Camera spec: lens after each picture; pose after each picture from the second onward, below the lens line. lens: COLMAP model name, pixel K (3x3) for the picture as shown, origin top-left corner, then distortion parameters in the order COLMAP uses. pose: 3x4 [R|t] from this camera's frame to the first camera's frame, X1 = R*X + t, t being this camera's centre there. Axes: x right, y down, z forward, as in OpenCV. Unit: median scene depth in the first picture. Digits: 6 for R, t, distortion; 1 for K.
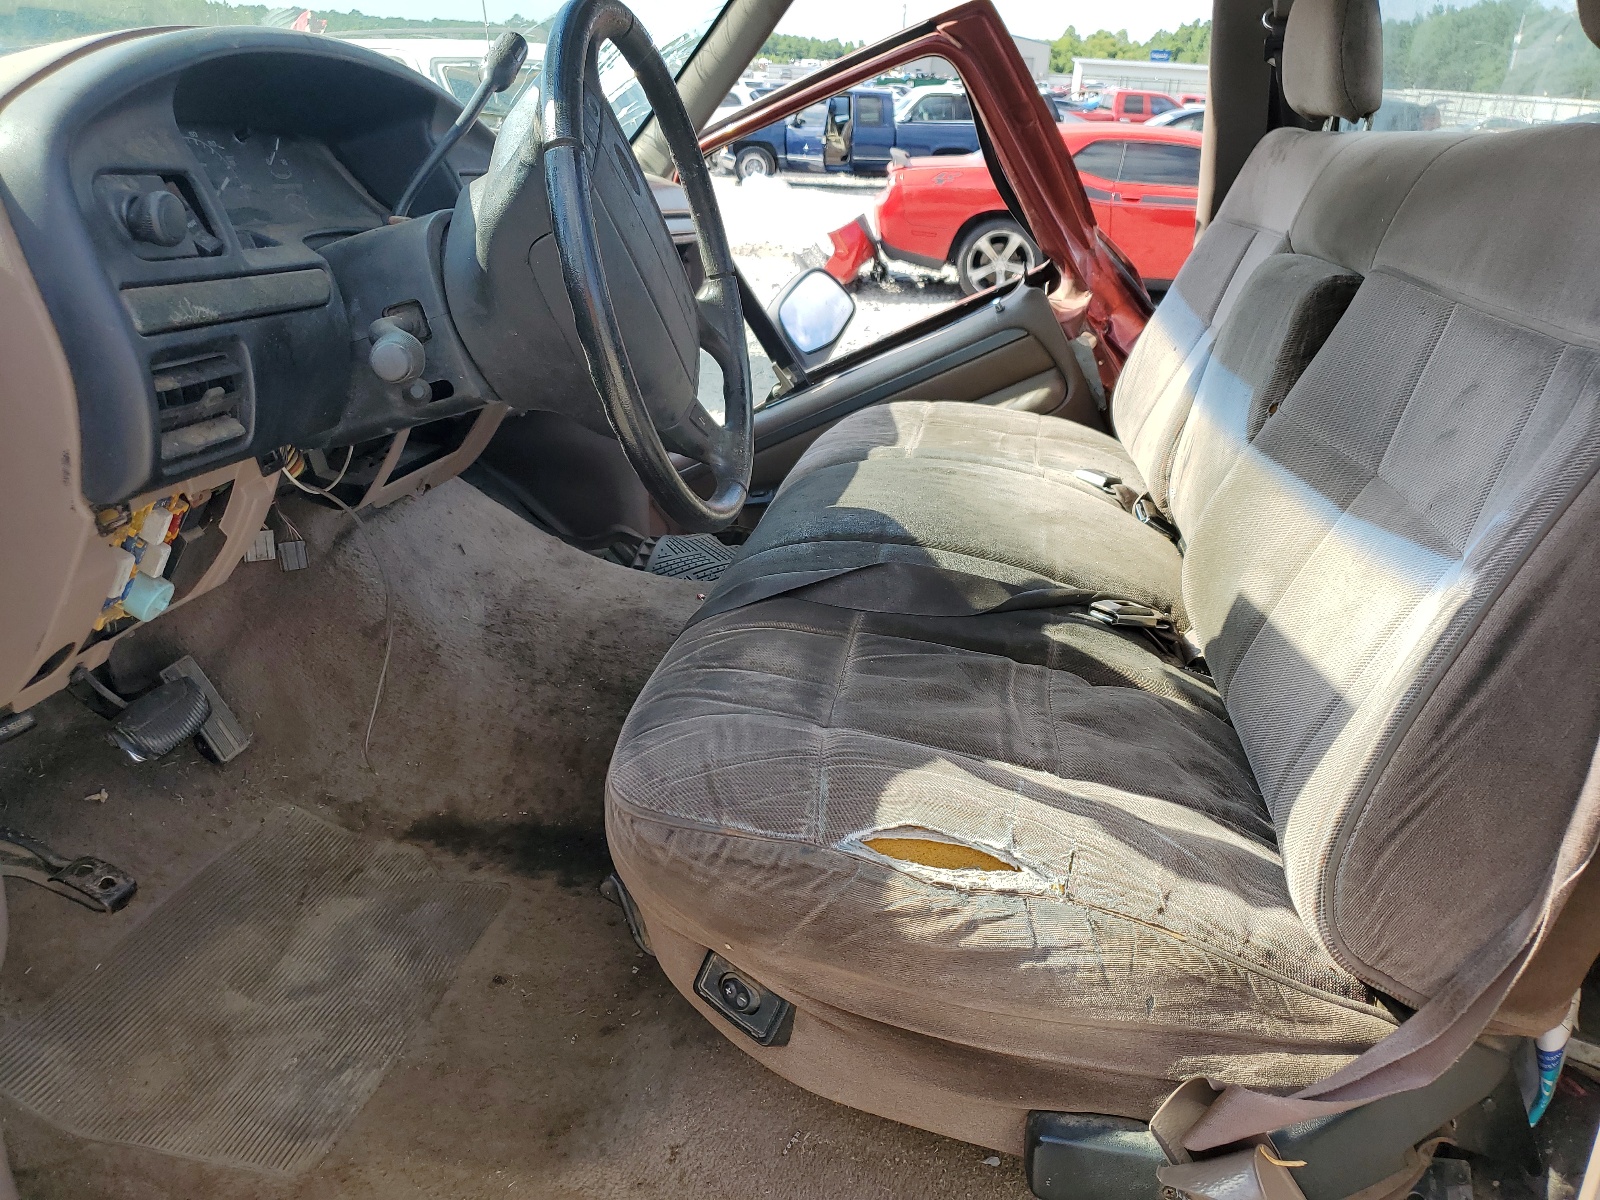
lens RADIAL K [[1224.1, 0, 804.2], [0, 1224.1, 600.5], [0, 0, 1]] dist [0.024190, -0.009159]
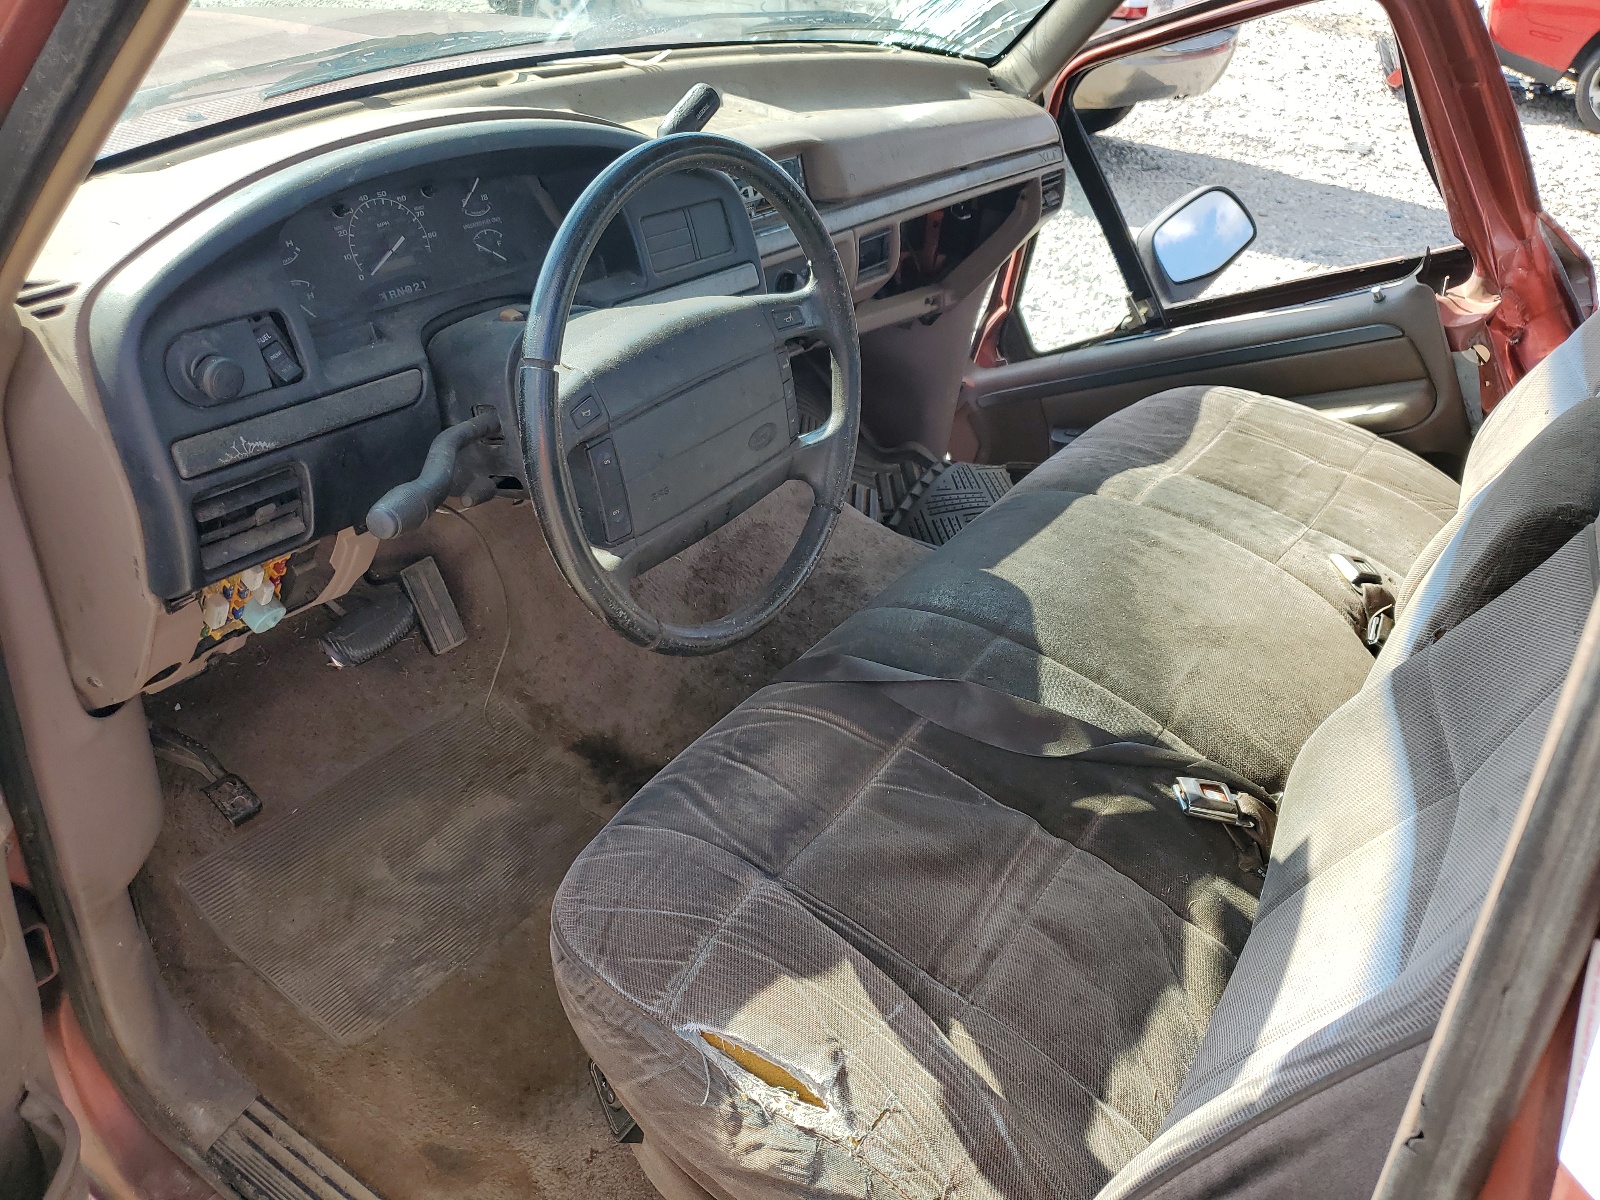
lens RADIAL K [[1224.1, 0, 801.1], [0, 1224.1, 592.2], [0, 0, 1]] dist [0.024190, -0.009159]
pose [[0.906793, 0.258158, -0.333287, 0.224698], [-0.194340, 0.957542, 0.212942, -0.244952], [0.374110, -0.128323, 0.918463, 0.048915]]
